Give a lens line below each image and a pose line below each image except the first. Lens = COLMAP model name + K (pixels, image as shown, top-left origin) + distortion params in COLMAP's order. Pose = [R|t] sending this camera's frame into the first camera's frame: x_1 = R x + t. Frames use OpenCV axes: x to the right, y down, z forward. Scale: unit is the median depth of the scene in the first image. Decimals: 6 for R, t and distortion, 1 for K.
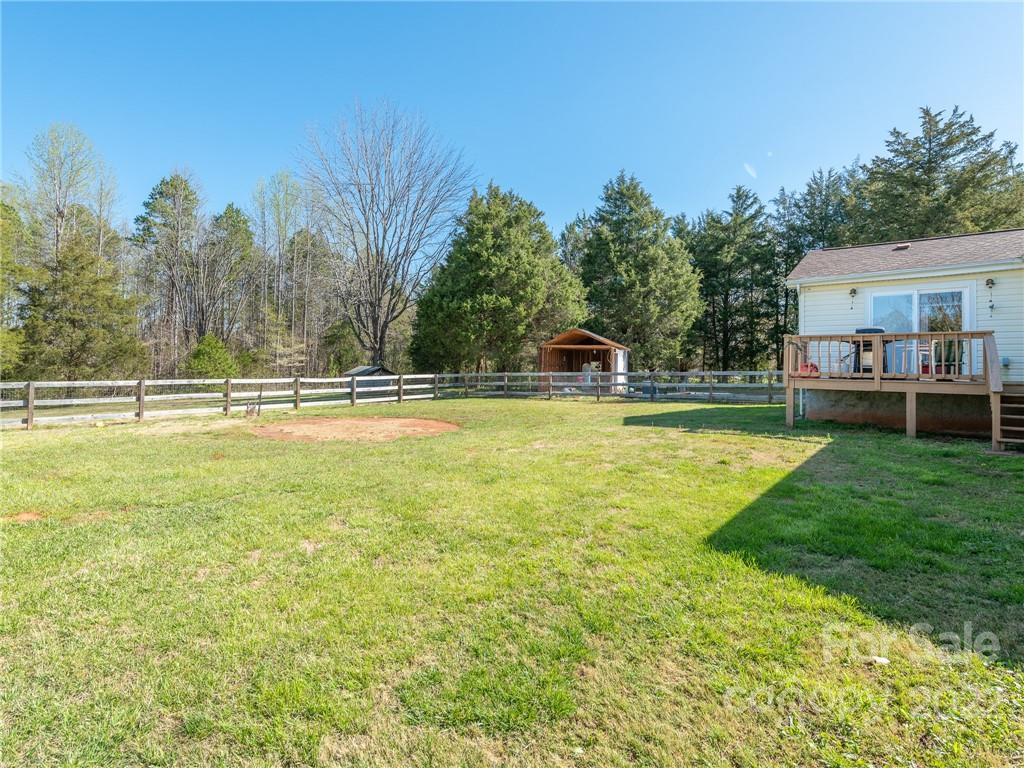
lens RADIAL K [[475.5, 0, 517.6], [0, 475.5, 375.0], [0, 0, 1]] dist [0.014027, 0.001257]
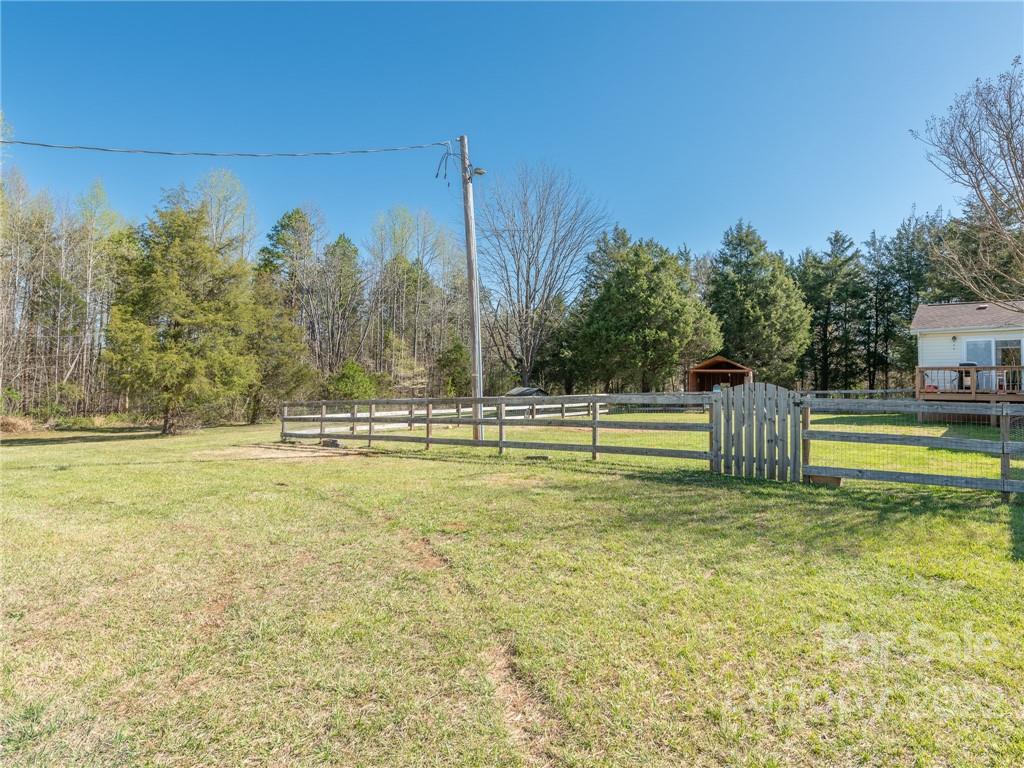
lens RADIAL K [[506.7, 0, 575.2], [0, 506.7, 397.5], [0, 0, 1]] dist [0.004364, -0.000361]
pose [[0.999805, -0.003969, 0.019330, -0.237453], [0.003953, 0.999992, 0.000861, 0.005602], [-0.019333, -0.000785, 0.999813, -0.264263]]
